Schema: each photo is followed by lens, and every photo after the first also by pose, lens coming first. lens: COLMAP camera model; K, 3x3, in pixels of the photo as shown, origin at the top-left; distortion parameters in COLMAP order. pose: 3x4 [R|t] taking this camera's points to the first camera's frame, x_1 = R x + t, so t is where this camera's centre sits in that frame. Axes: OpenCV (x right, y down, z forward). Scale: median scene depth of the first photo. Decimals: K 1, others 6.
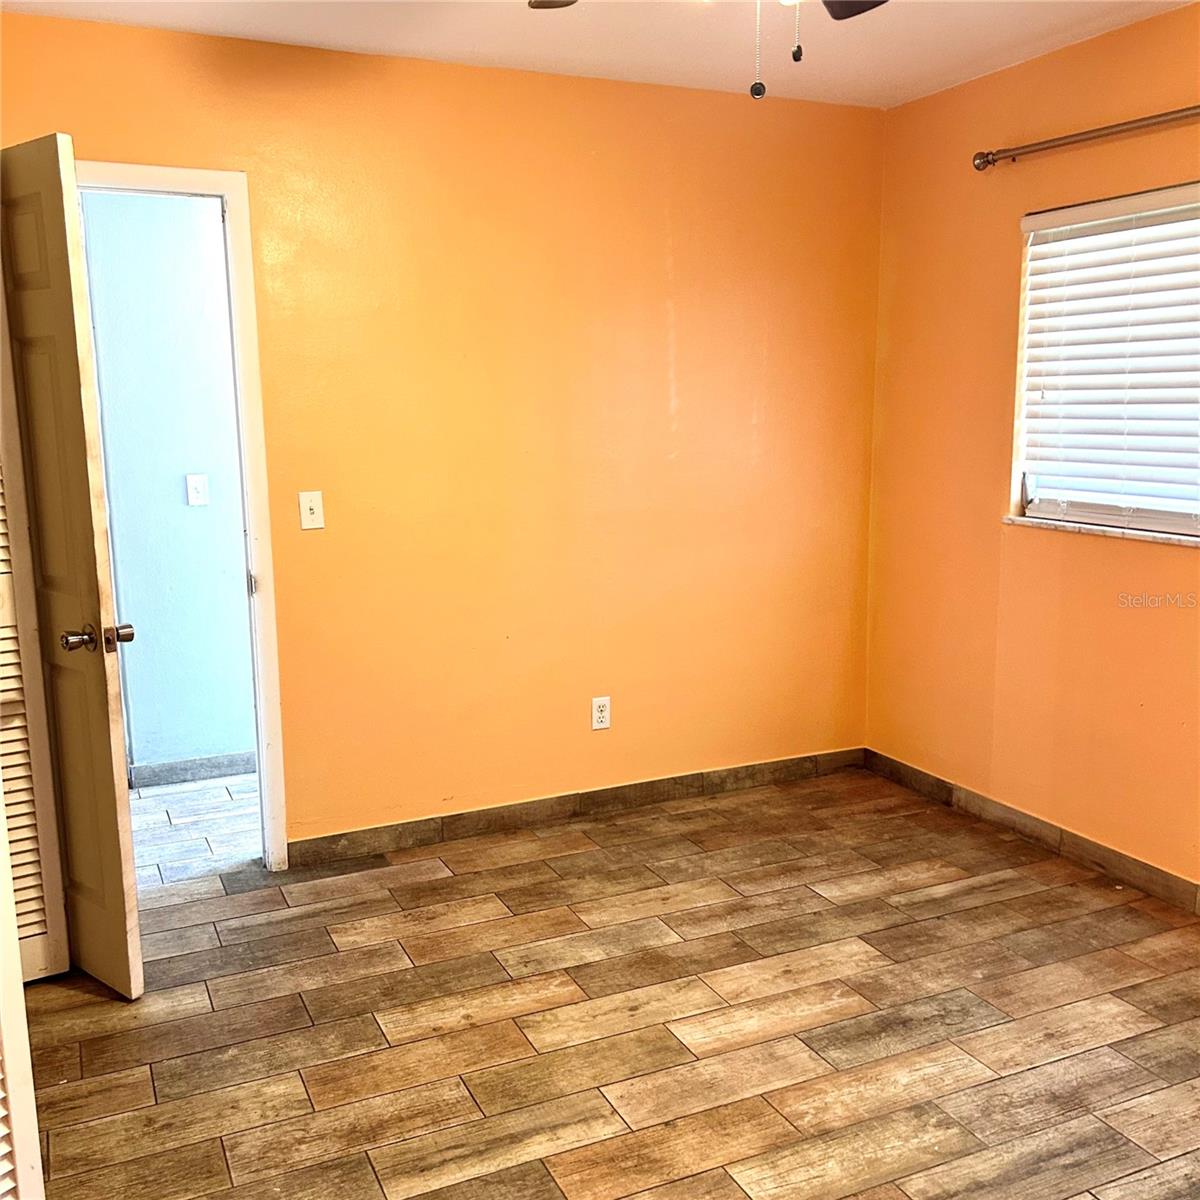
lens RADIAL K [[1219.5, 0, 605.9], [0, 1219.5, 603.8], [0, 0, 1]] dist [0.017469, 0.000000]
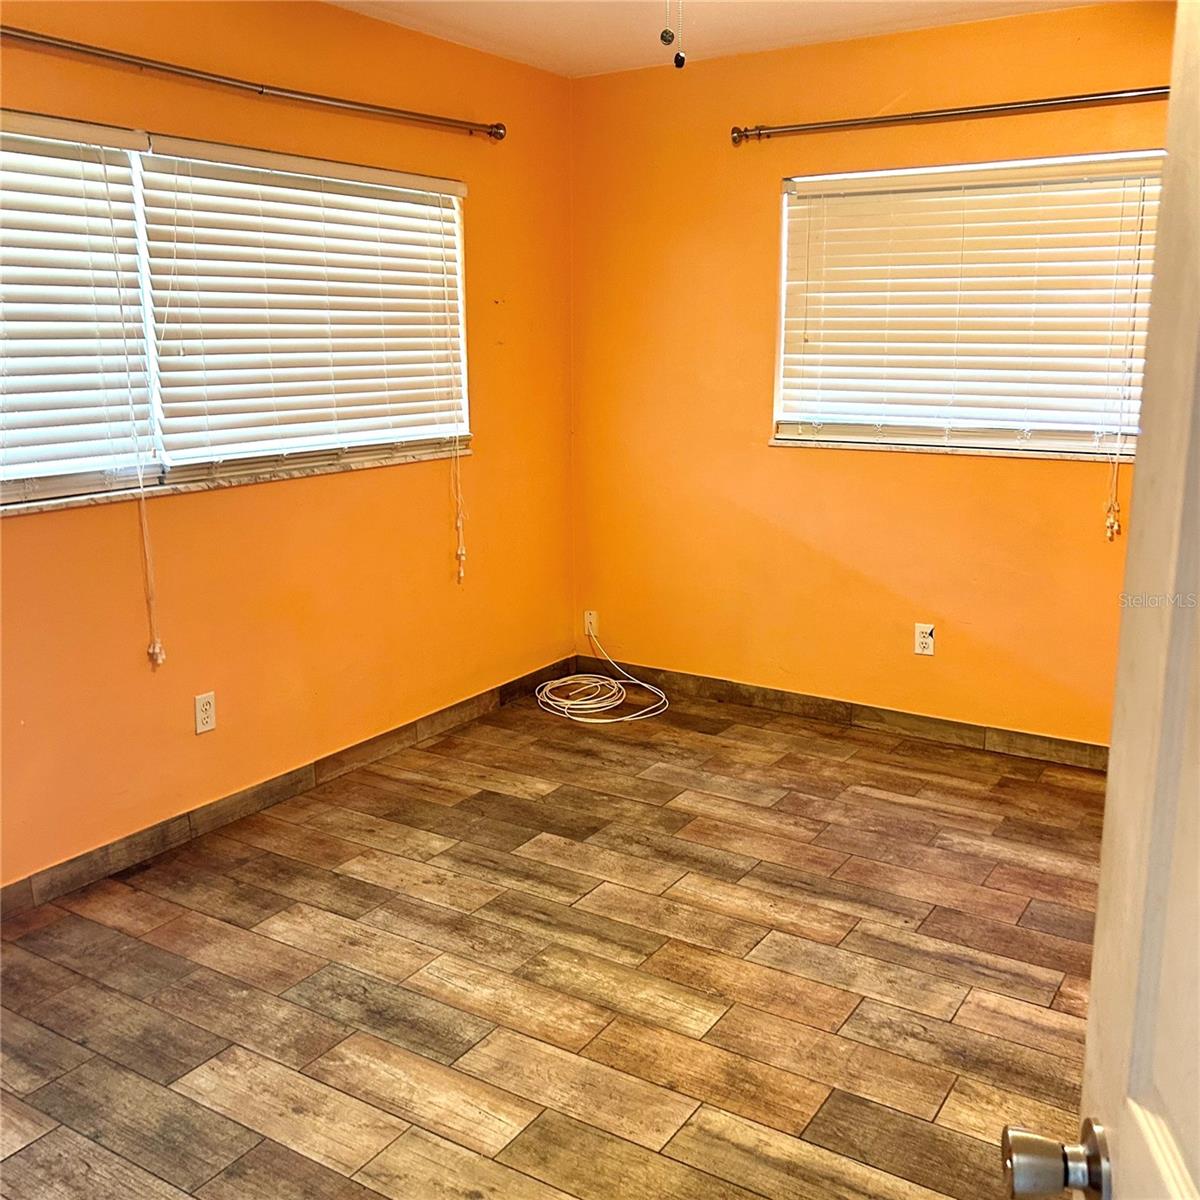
lens RADIAL K [[1219.5, 0, 605.3], [0, 1219.5, 594.8], [0, 0, 1]] dist [0.017469, 0.000000]
pose [[-0.548269, -0.165406, 0.819782, -0.610215], [0.152855, 0.943914, 0.292681, -0.224642], [-0.822214, 0.285775, -0.492236, 1.309584]]
